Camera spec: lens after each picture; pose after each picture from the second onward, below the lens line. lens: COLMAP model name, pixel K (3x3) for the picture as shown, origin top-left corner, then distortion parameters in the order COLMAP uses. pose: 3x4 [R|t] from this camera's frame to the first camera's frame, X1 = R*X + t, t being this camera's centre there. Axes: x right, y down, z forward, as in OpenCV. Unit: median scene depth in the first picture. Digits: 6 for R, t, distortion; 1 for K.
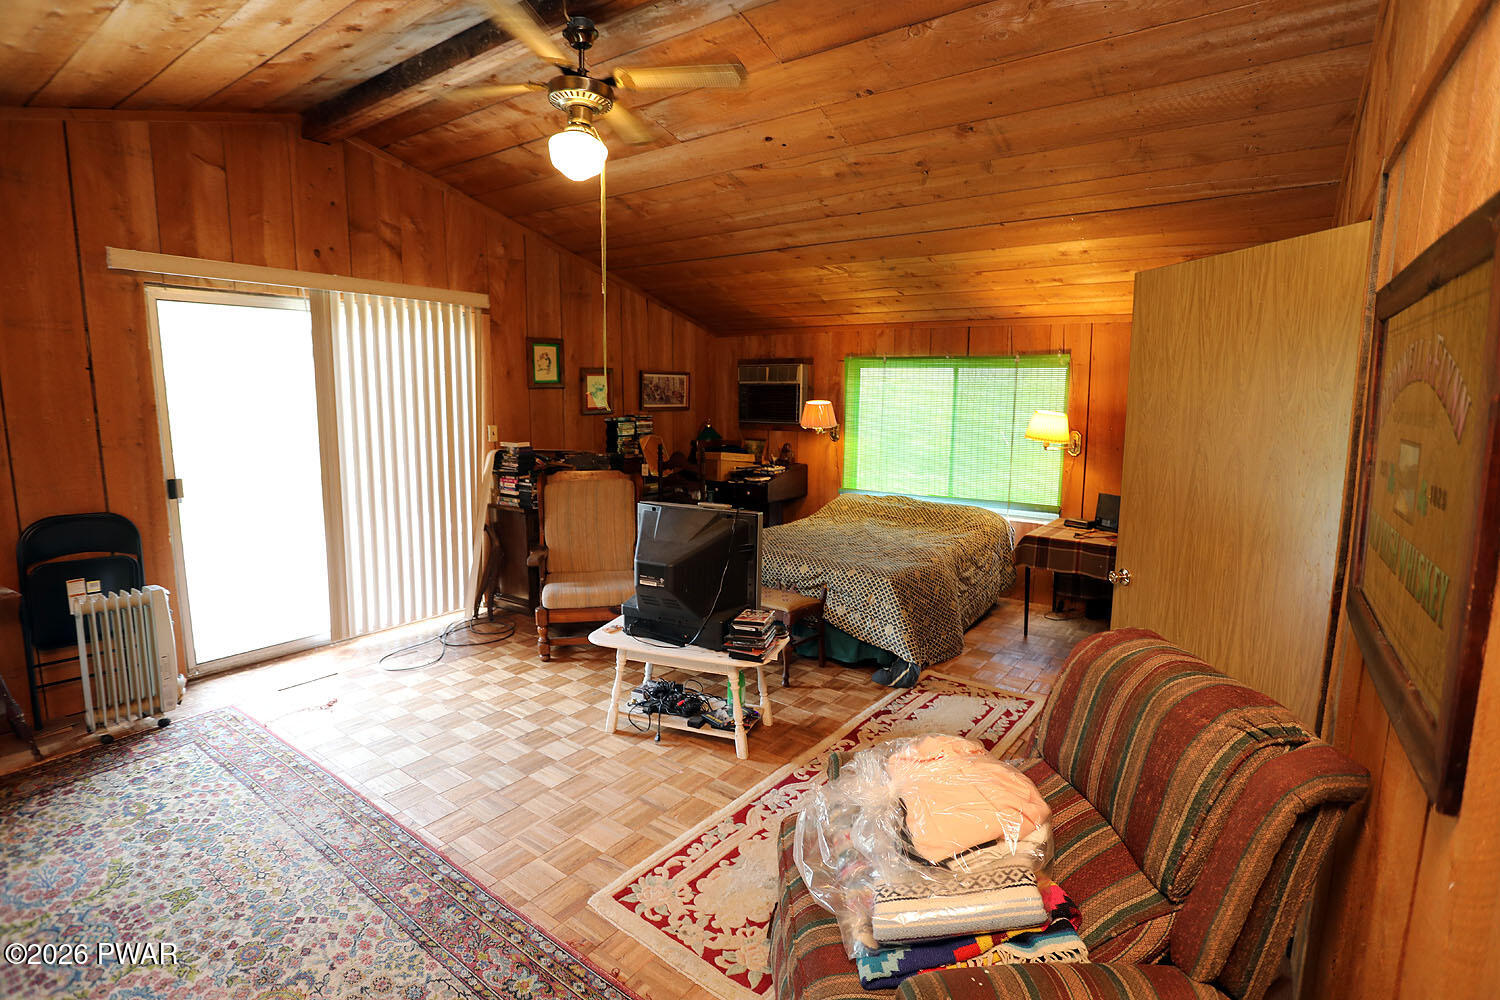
lens RADIAL K [[706.1, 0, 750.0], [0, 706.1, 500.0], [0, 0, 1]] dist [-0.001914, -0.000144]
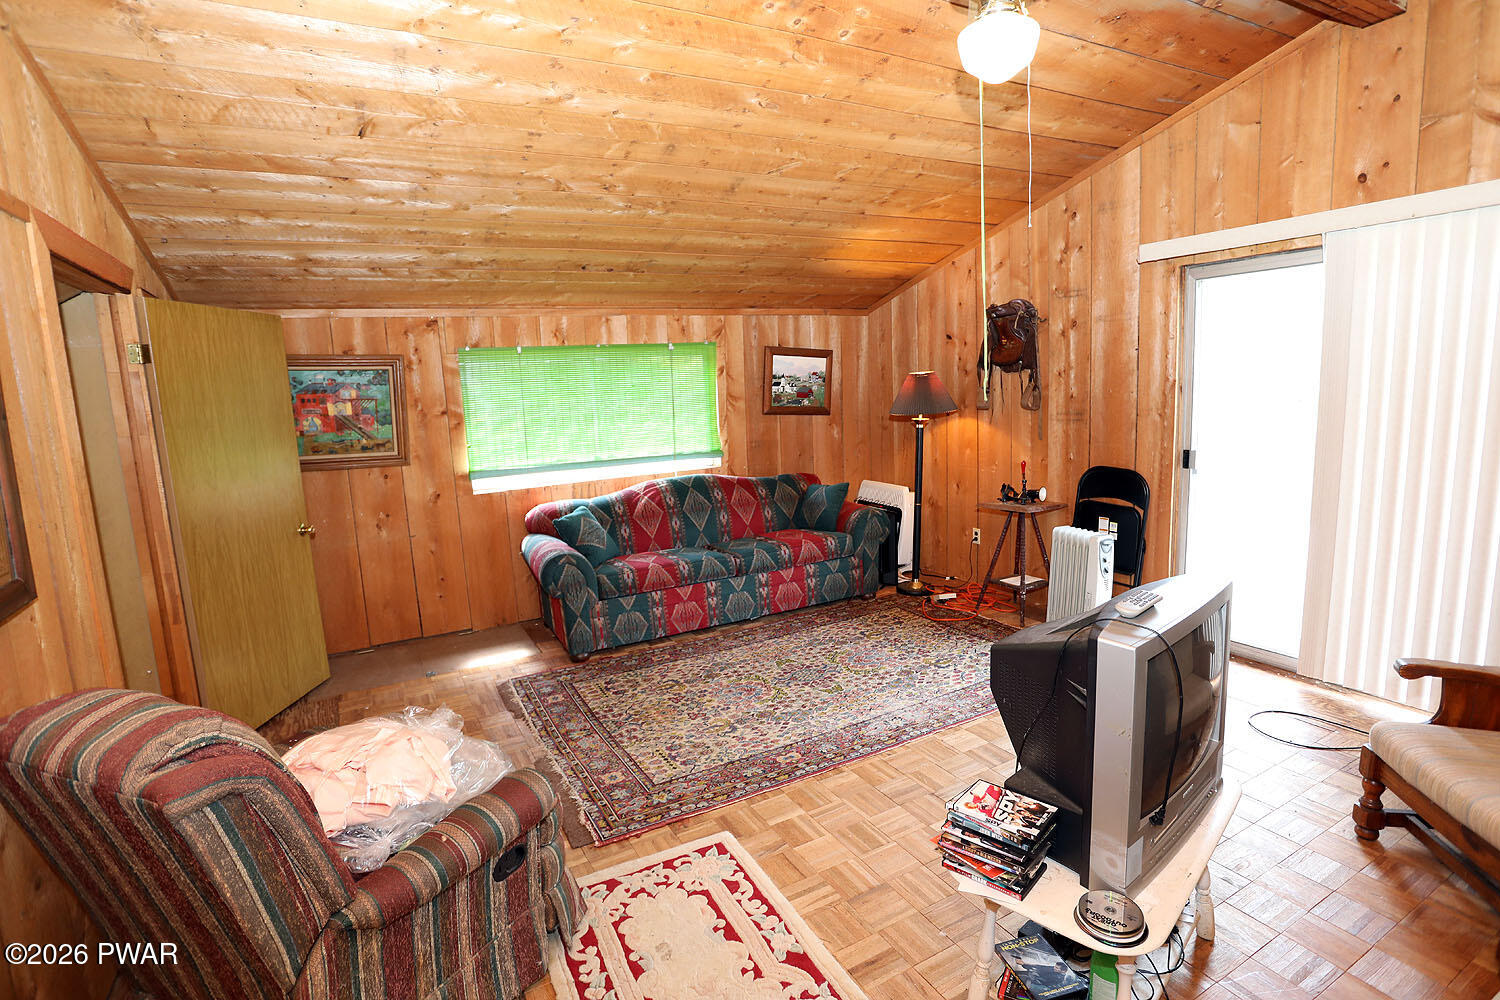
lens RADIAL K [[753.0, 0, 750.0], [0, 753.0, 500.0], [0, 0, 1]] dist [-0.000638, -0.000006]
pose [[-0.404533, 0.156005, -0.901119, 0.690888], [-0.108038, 0.970291, 0.216480, -0.192720], [0.908119, 0.184928, -0.375660, 1.261597]]
